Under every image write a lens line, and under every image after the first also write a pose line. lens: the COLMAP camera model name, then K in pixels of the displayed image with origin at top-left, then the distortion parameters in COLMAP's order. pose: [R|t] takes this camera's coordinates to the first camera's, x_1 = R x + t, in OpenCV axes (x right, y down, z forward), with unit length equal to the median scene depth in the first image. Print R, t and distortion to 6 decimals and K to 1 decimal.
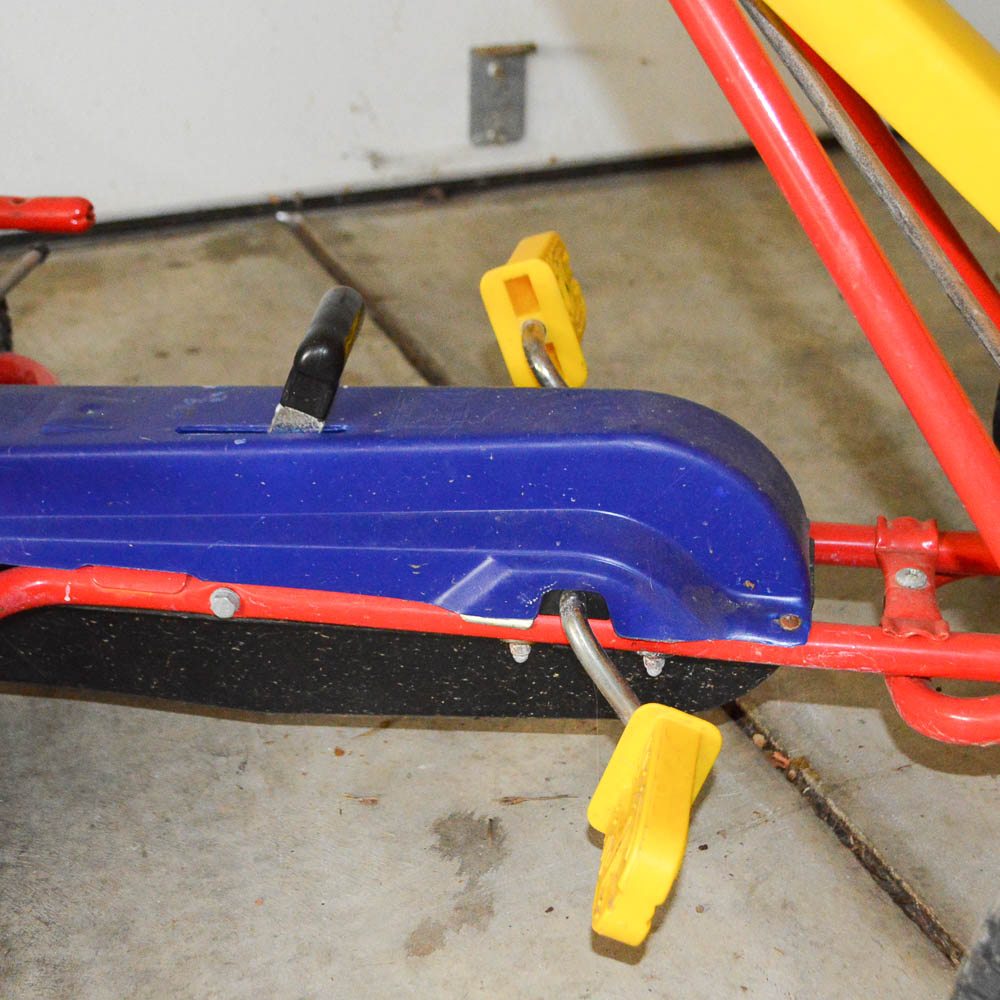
lens RADIAL K [[1890.5, 0, 498.7], [0, 1890.5, 502.9], [0, 0, 1]] dist [-0.056022, 0.000000]
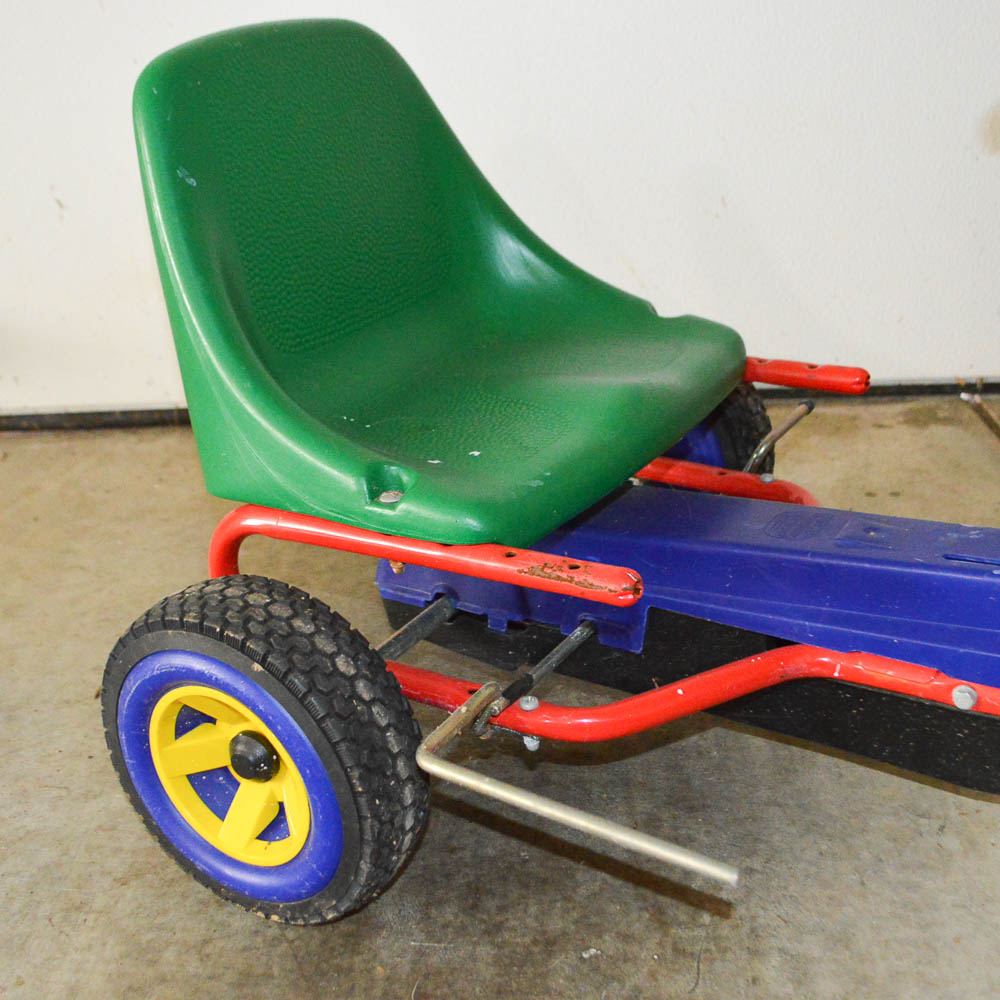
lens RADIAL K [[1475.3, 0, 500.7], [0, 1475.3, 497.2], [0, 0, 1]] dist [-0.074066, 0.000000]
pose [[0.915282, 0.115200, -0.385989, -0.061138], [-0.143099, 0.988719, -0.044239, 0.007662], [0.376539, 0.095726, 0.921442, -0.023332]]
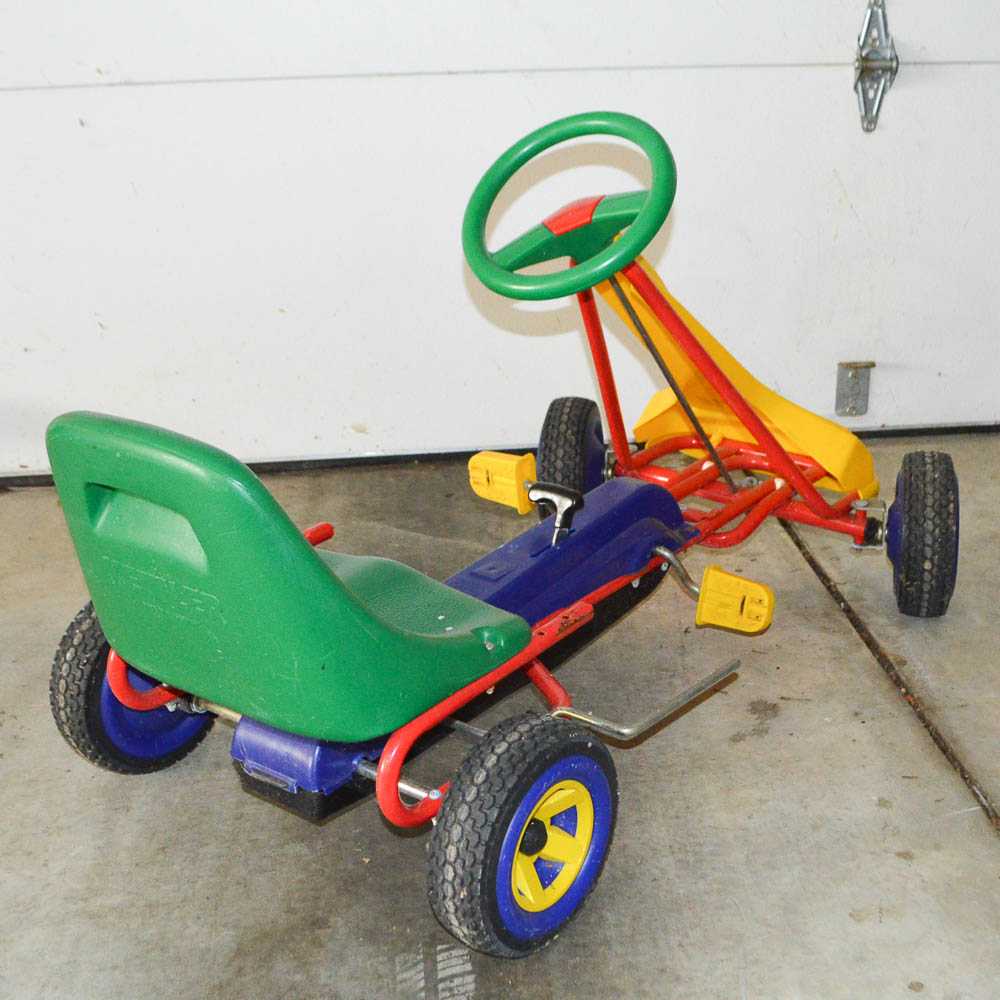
lens RADIAL K [[1118.5, 0, 498.2], [0, 1118.5, 499.4], [0, 0, 1]] dist [0.012536, 0.000000]
pose [[0.947111, 0.081650, -0.310346, 0.081219], [-0.112413, 0.990228, -0.082538, 0.067953], [0.300574, 0.113059, 0.947034, -0.454524]]
